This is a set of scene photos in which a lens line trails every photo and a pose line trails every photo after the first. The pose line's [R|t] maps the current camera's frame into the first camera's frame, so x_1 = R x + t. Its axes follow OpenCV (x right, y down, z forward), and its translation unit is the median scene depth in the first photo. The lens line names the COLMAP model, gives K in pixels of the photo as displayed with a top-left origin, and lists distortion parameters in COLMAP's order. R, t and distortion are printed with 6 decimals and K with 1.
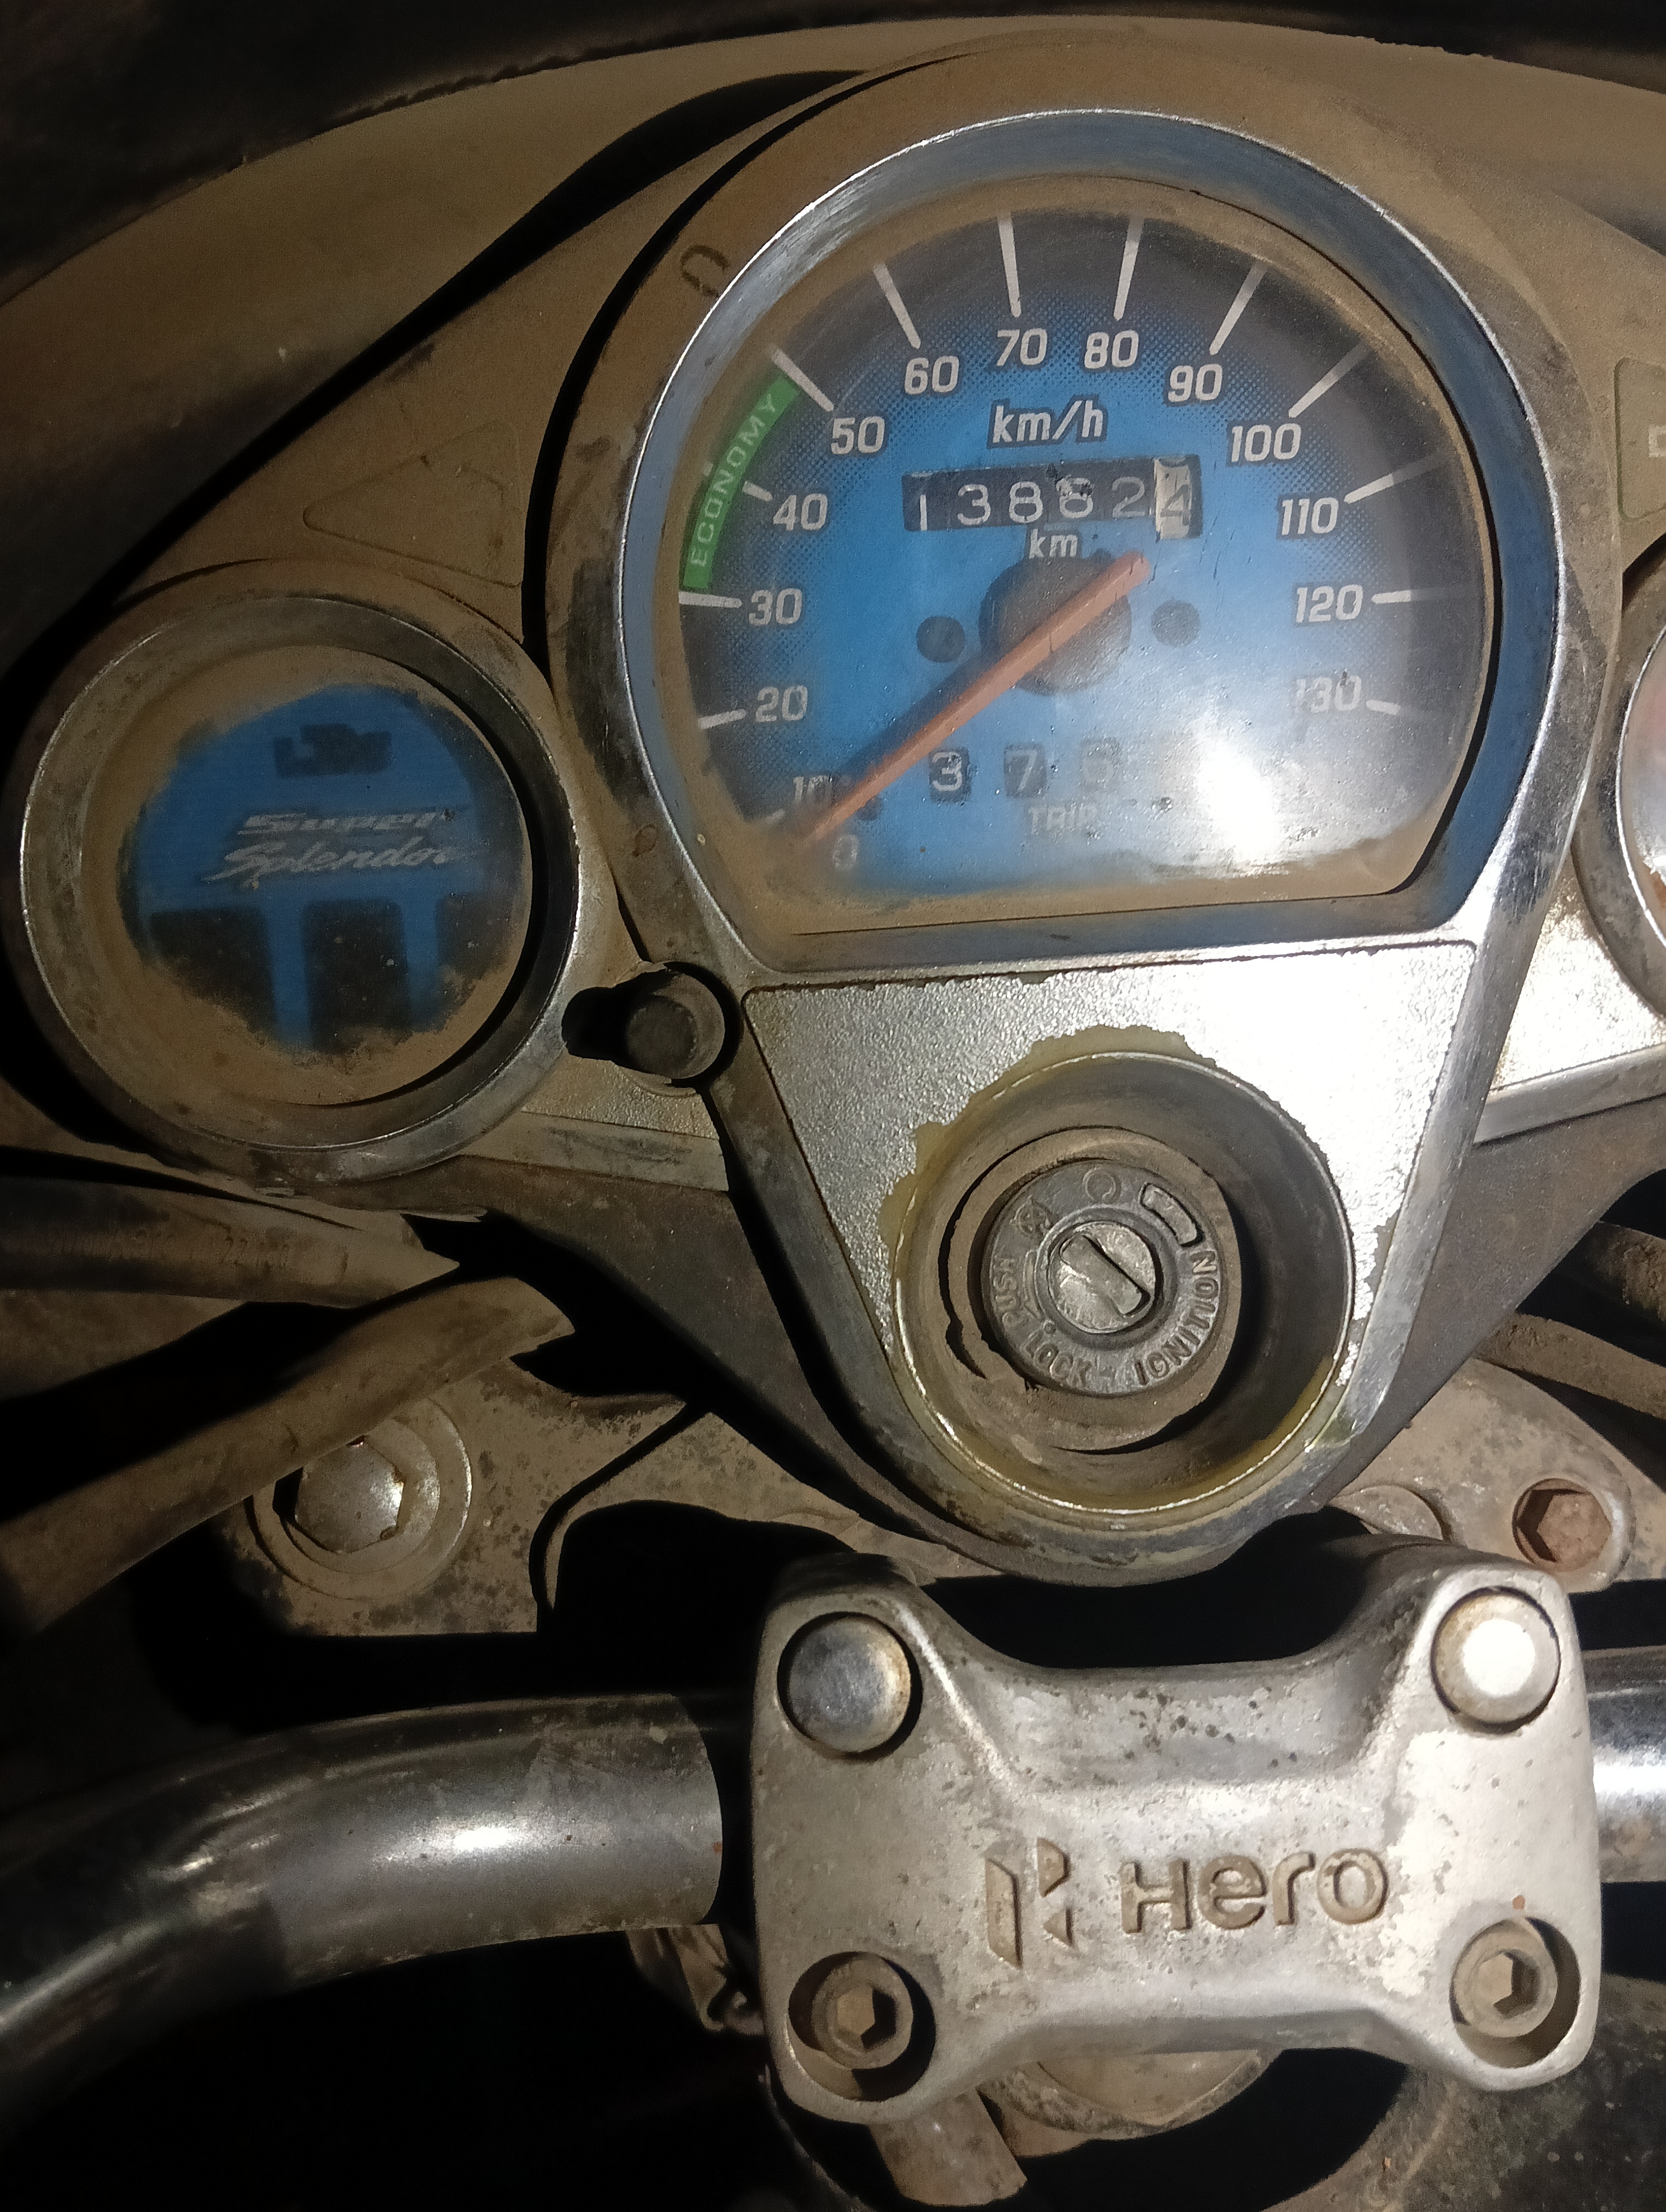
lens RADIAL K [[1826.8, 0, 832.0], [0, 1826.8, 1106.9], [0, 0, 1]] dist [0.072991, -0.239324]
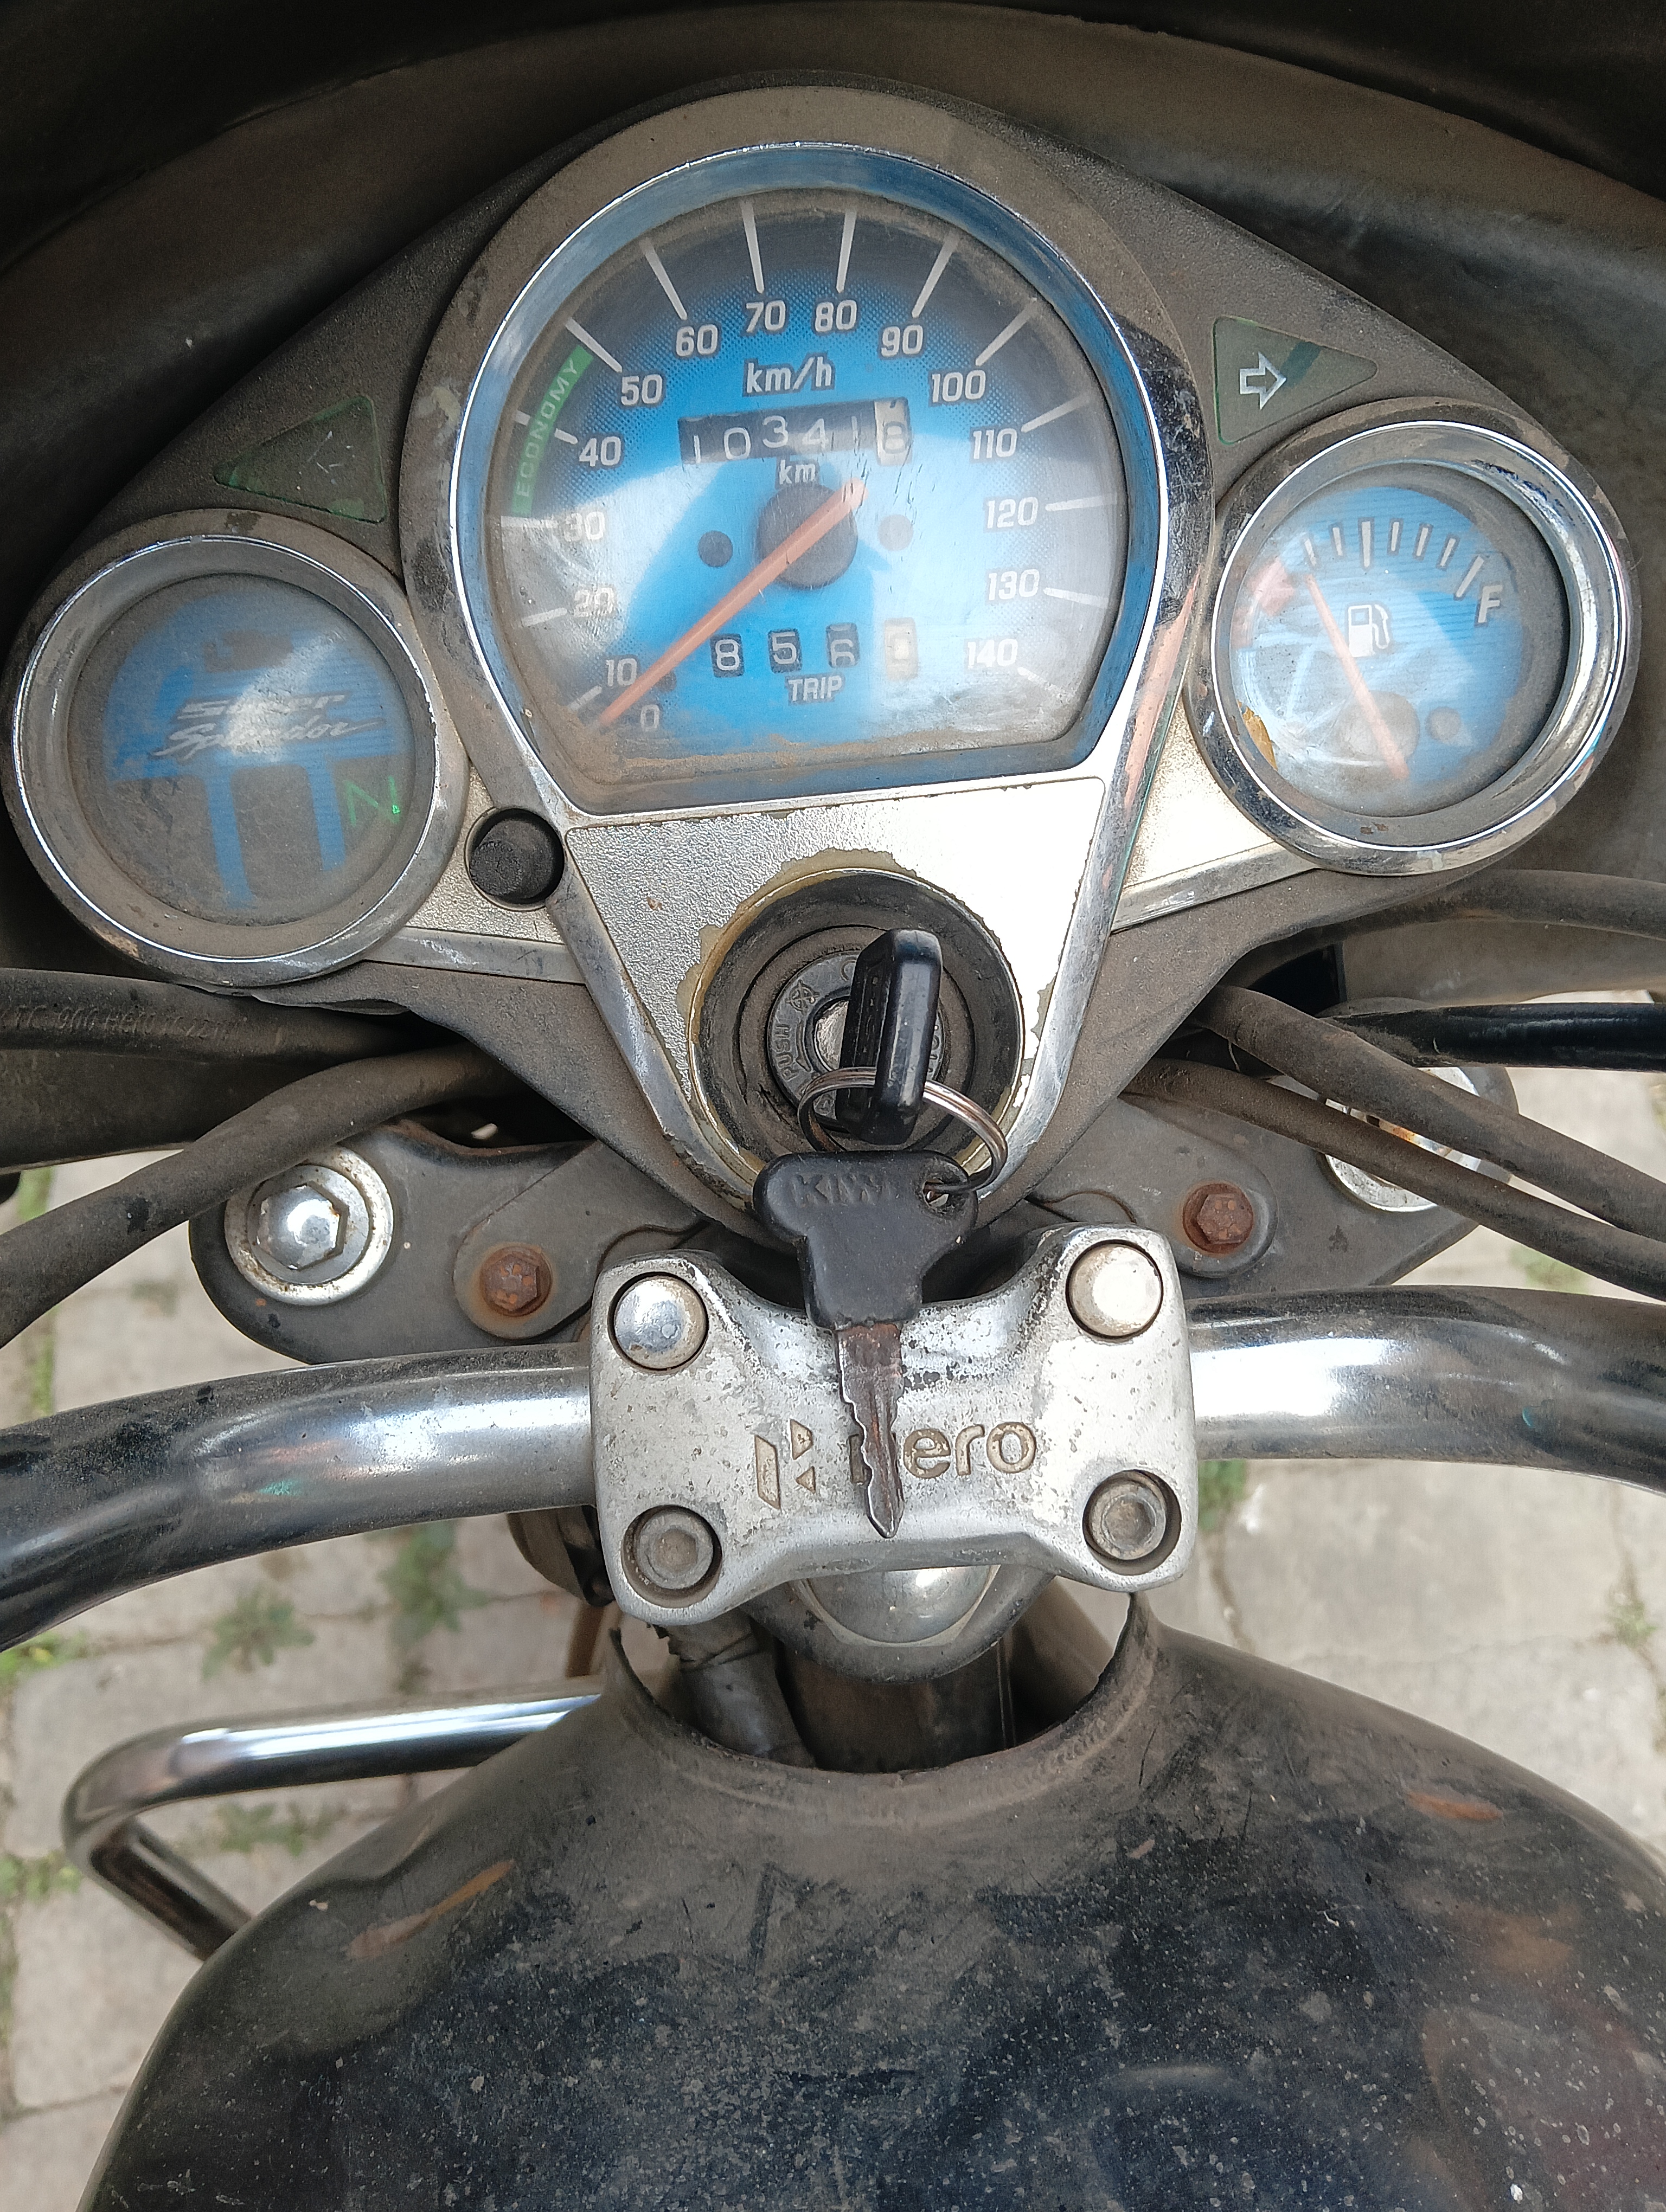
lens RADIAL K [[1826.8, 0, 832.3], [0, 1826.8, 1124.8], [0, 0, 1]] dist [0.072991, -0.239324]
pose [[0.999291, -0.033647, 0.016919, 0.108712], [0.031779, 0.994414, 0.100649, 0.021648], [-0.020211, -0.100040, 0.994778, -0.336828]]
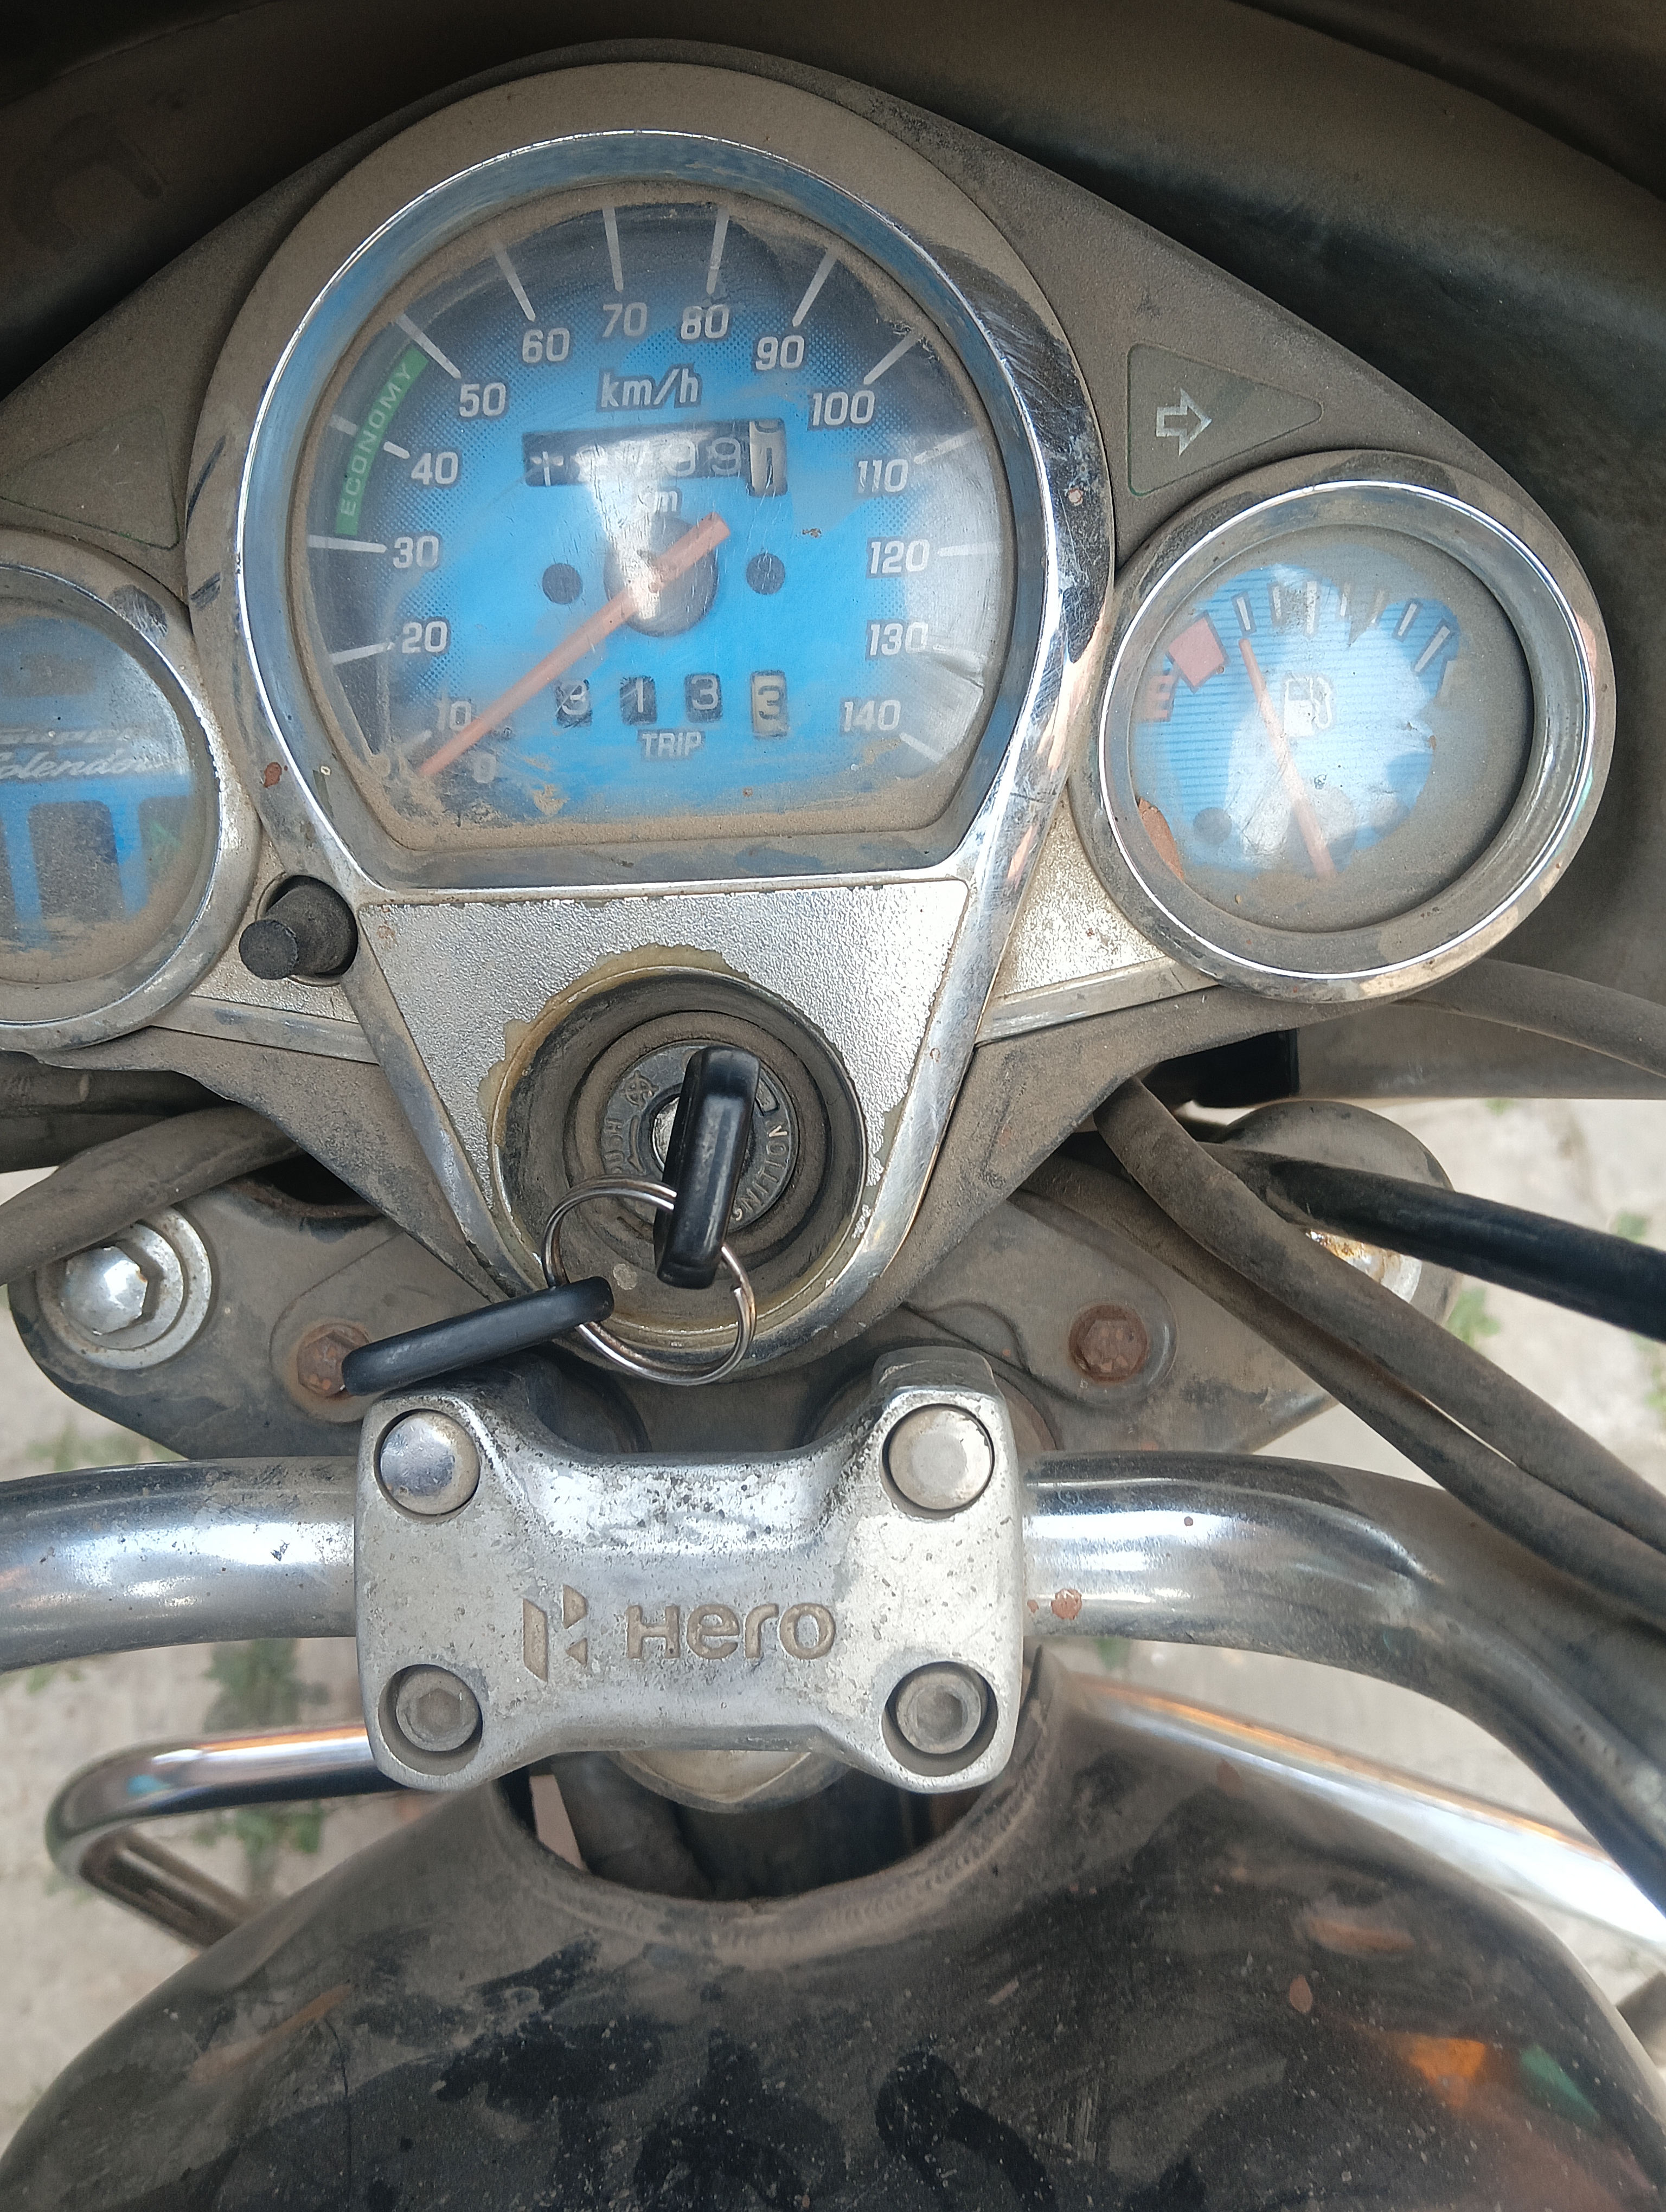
lens RADIAL K [[1826.8, 0, 816.1], [0, 1826.8, 1122.0], [0, 0, 1]] dist [0.072991, -0.239324]
pose [[0.998310, 0.029807, -0.049880, 0.290408], [-0.021618, 0.987311, 0.157320, -0.108456], [0.053937, -0.155976, 0.986287, -0.176669]]
